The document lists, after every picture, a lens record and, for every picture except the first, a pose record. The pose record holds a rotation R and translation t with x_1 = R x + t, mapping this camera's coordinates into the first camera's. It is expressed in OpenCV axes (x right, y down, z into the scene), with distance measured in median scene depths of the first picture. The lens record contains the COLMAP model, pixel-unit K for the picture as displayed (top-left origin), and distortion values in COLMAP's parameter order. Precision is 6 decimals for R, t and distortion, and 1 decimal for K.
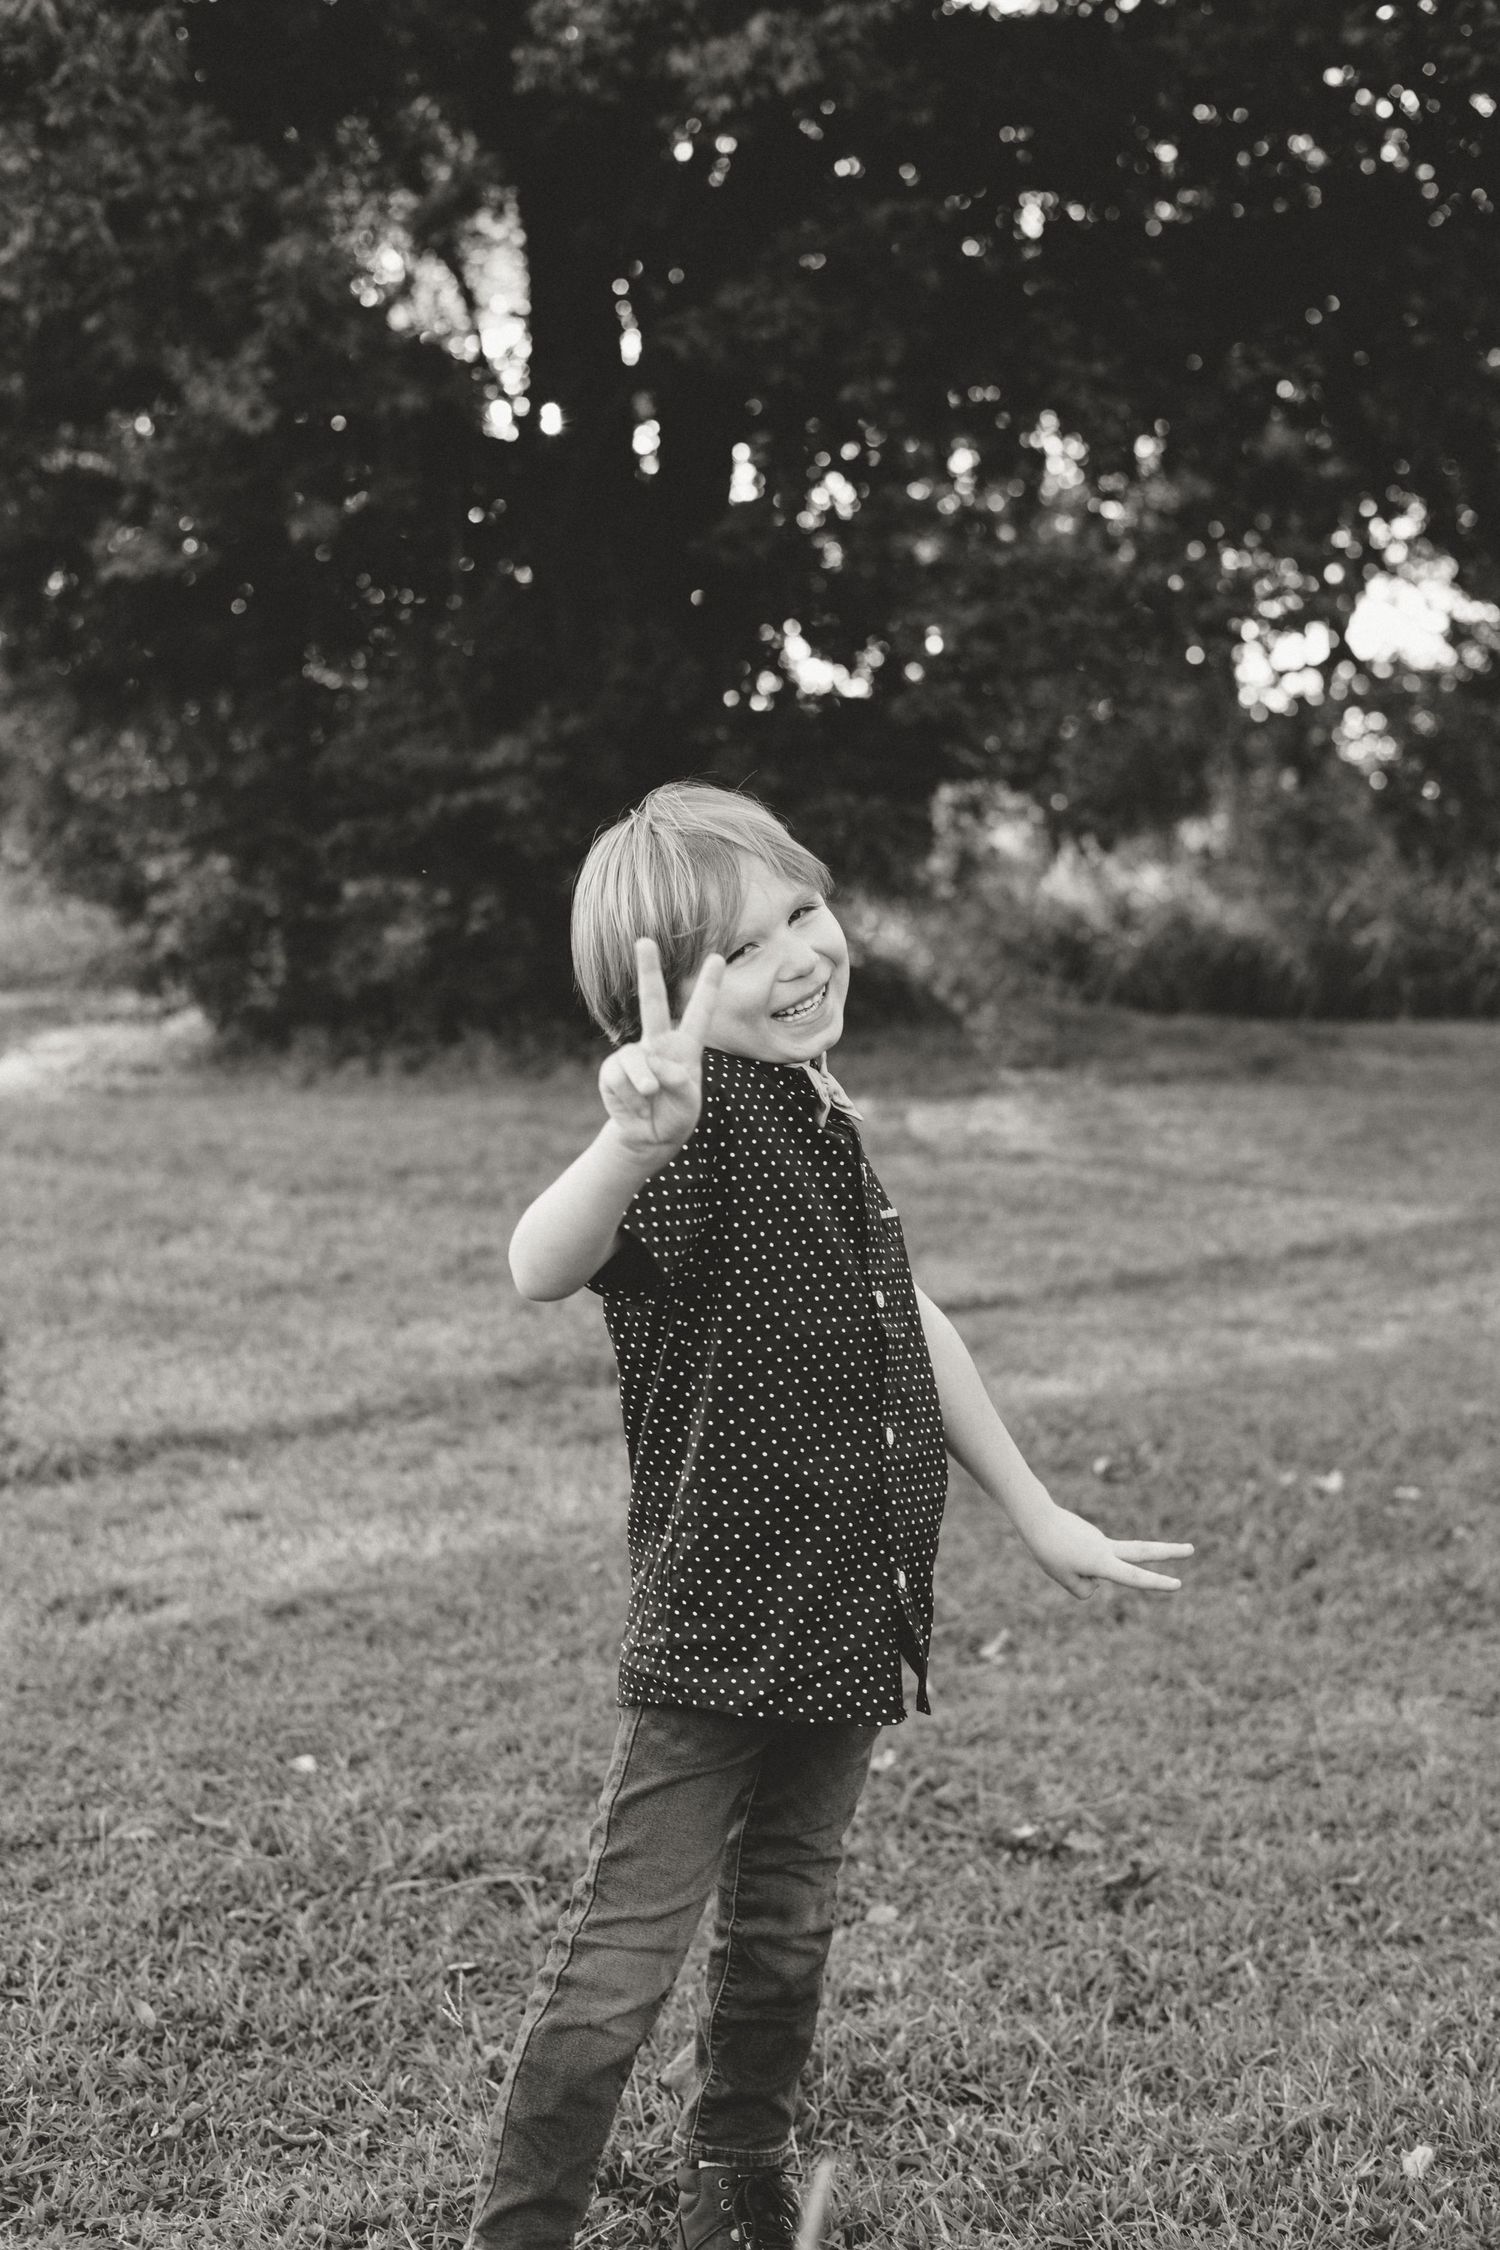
lens RADIAL K [[3157.0, 0, 723.9], [0, 3157.0, 1142.4], [0, 0, 1]] dist [0.004687, 0.000000]
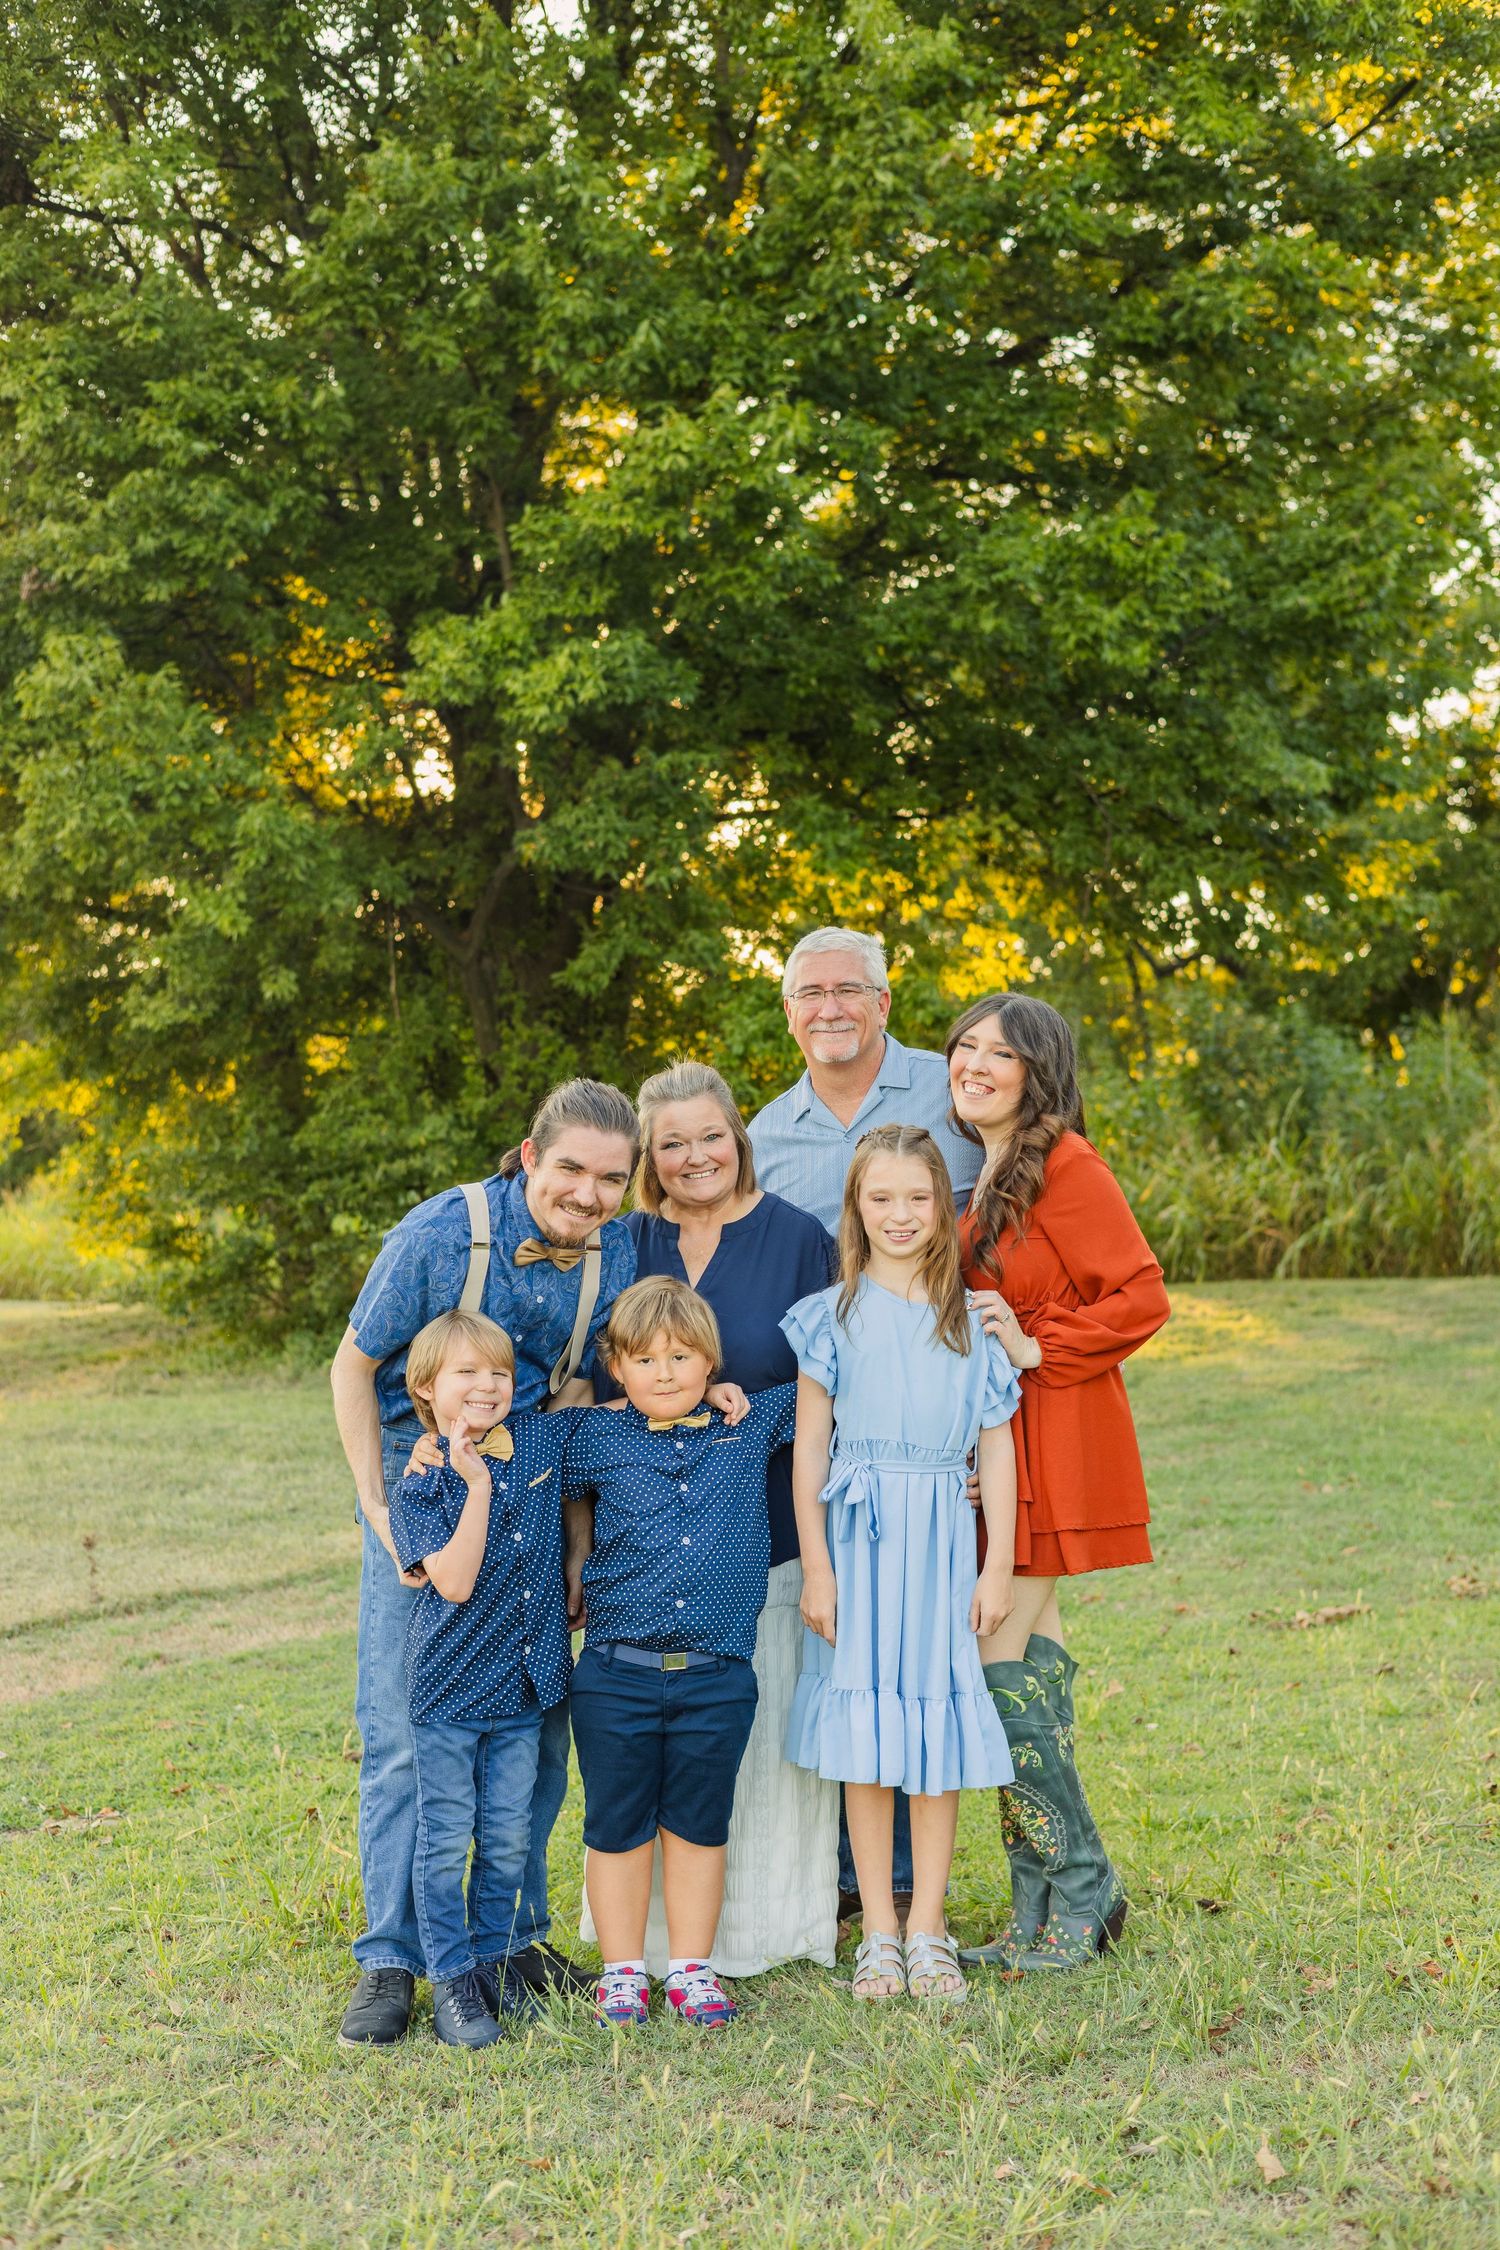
lens RADIAL K [[3157.0, 0, 752.6], [0, 3157.0, 1111.6], [0, 0, 1]] dist [0.004687, 0.000000]
pose [[0.999092, -0.042599, 0.000627, 0.130727], [0.042485, 0.995125, -0.089003, -0.007120], [0.003167, 0.088949, 0.996031, -0.674625]]
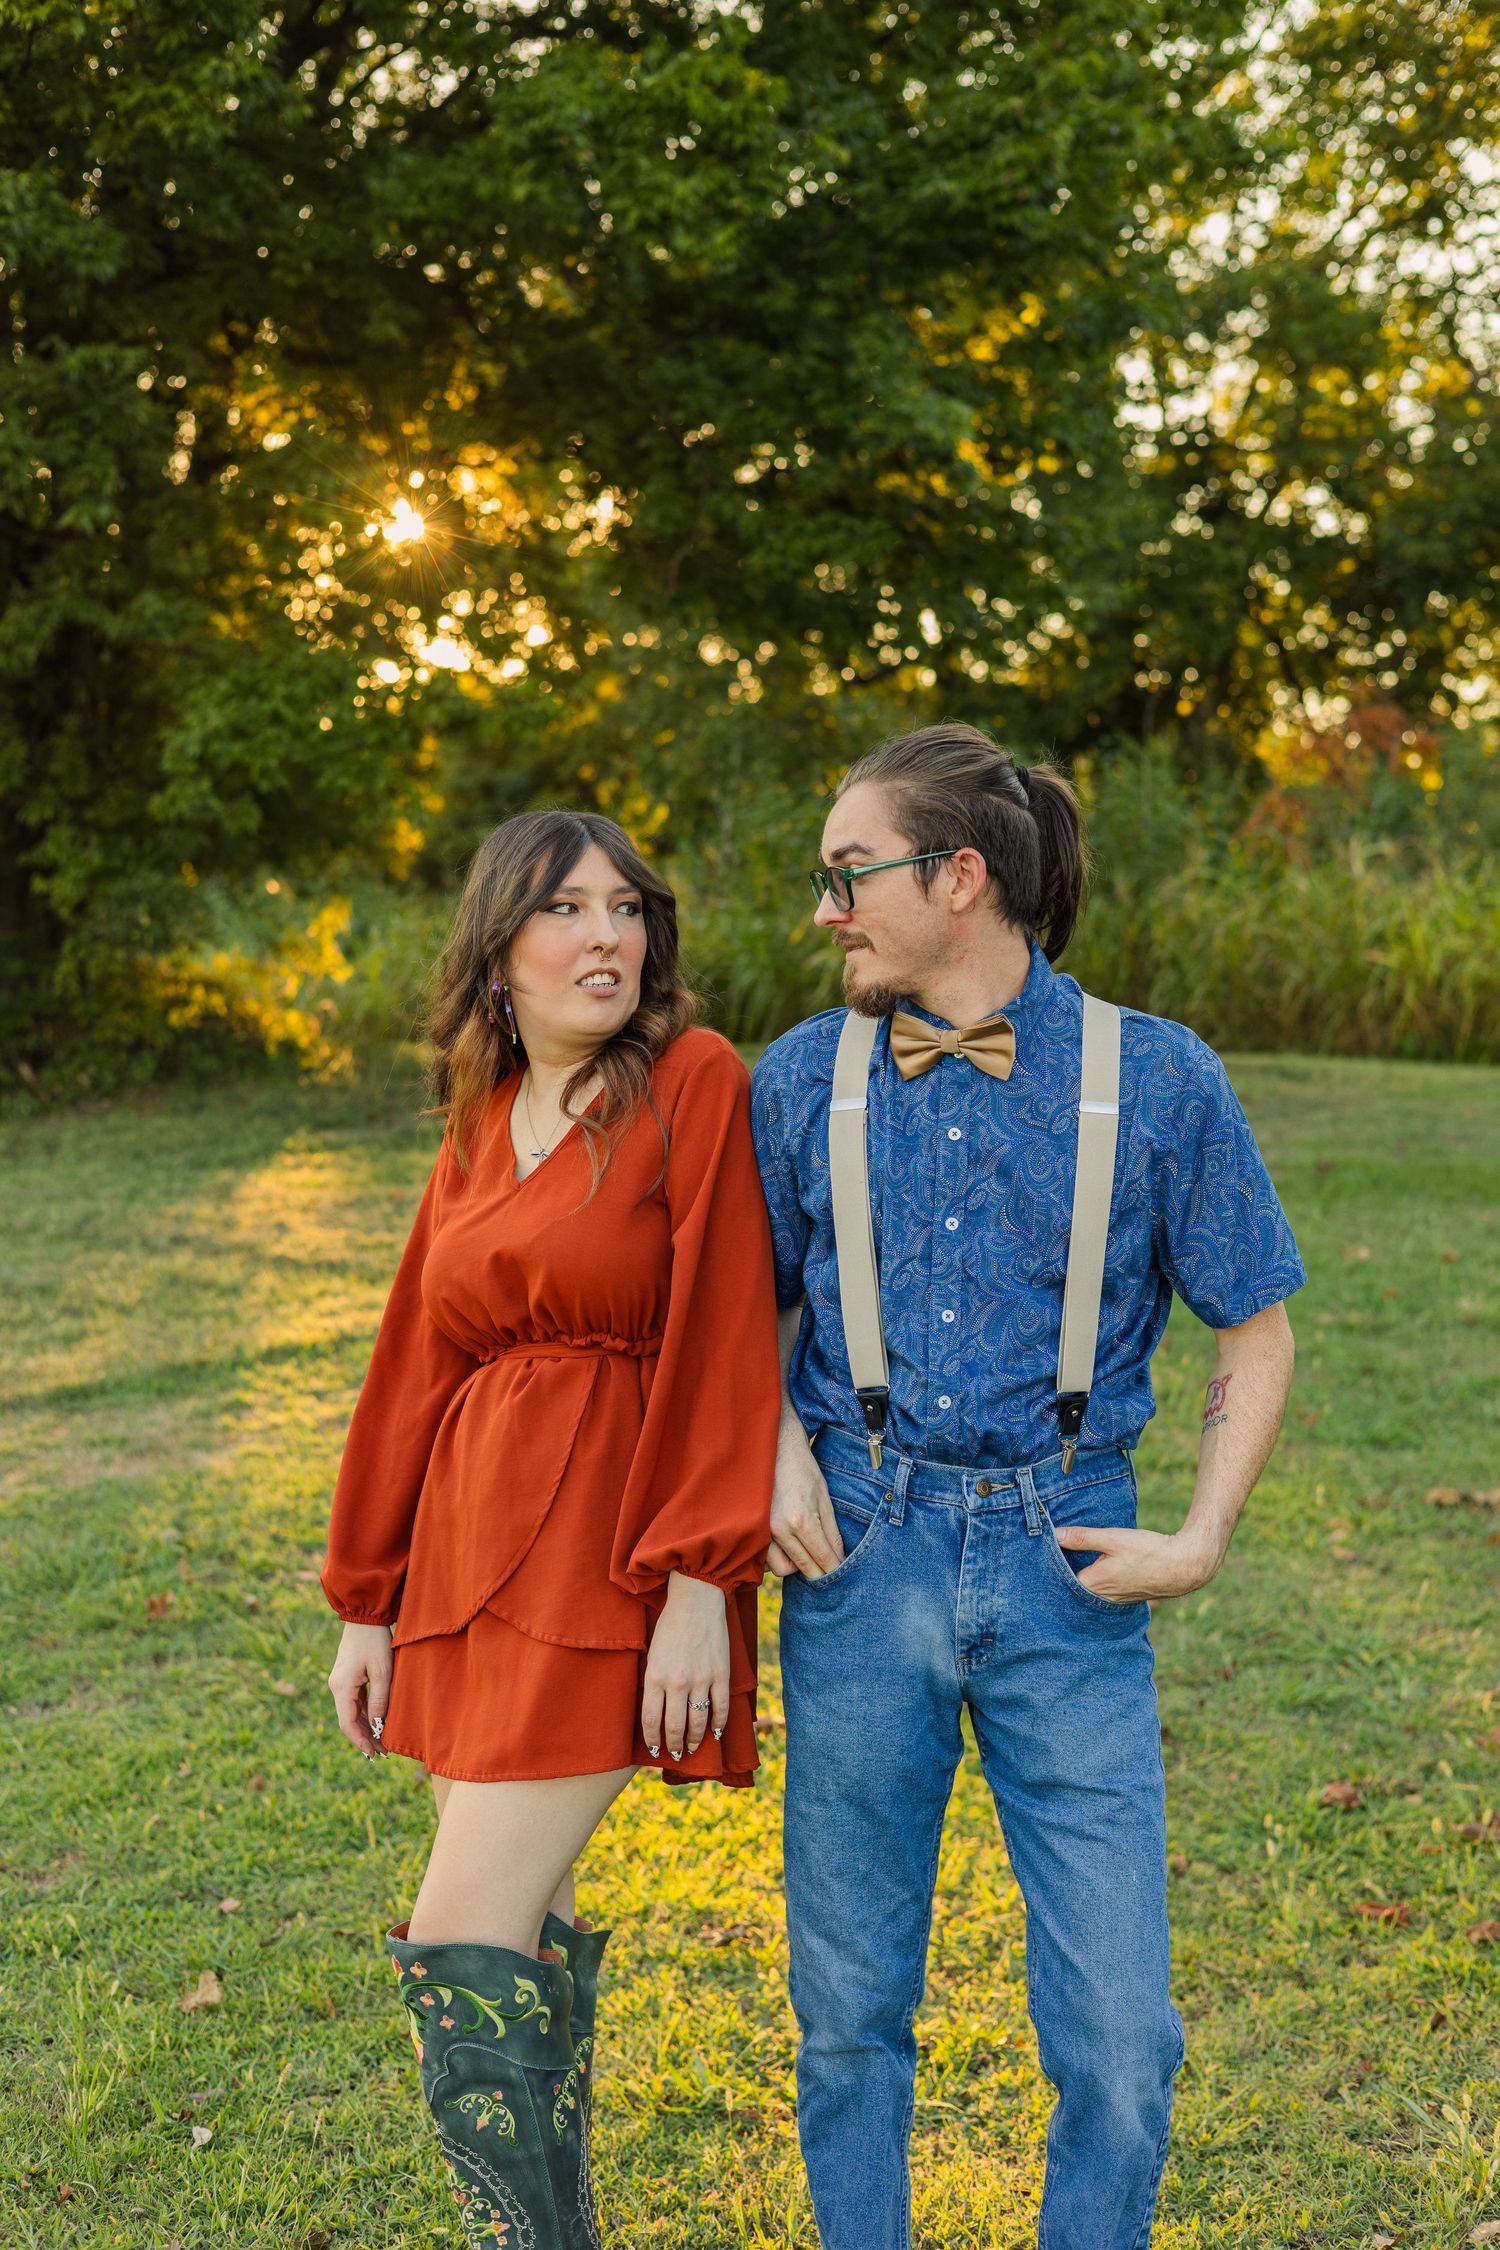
lens RADIAL K [[3157.0, 0, 769.5], [0, 3157.0, 1091.8], [0, 0, 1]] dist [0.004687, 0.000000]
pose [[0.996691, -0.018735, 0.079093, 0.309164], [0.018893, 0.999821, -0.001249, -0.060460], [-0.079056, 0.002739, 0.996866, -0.143853]]
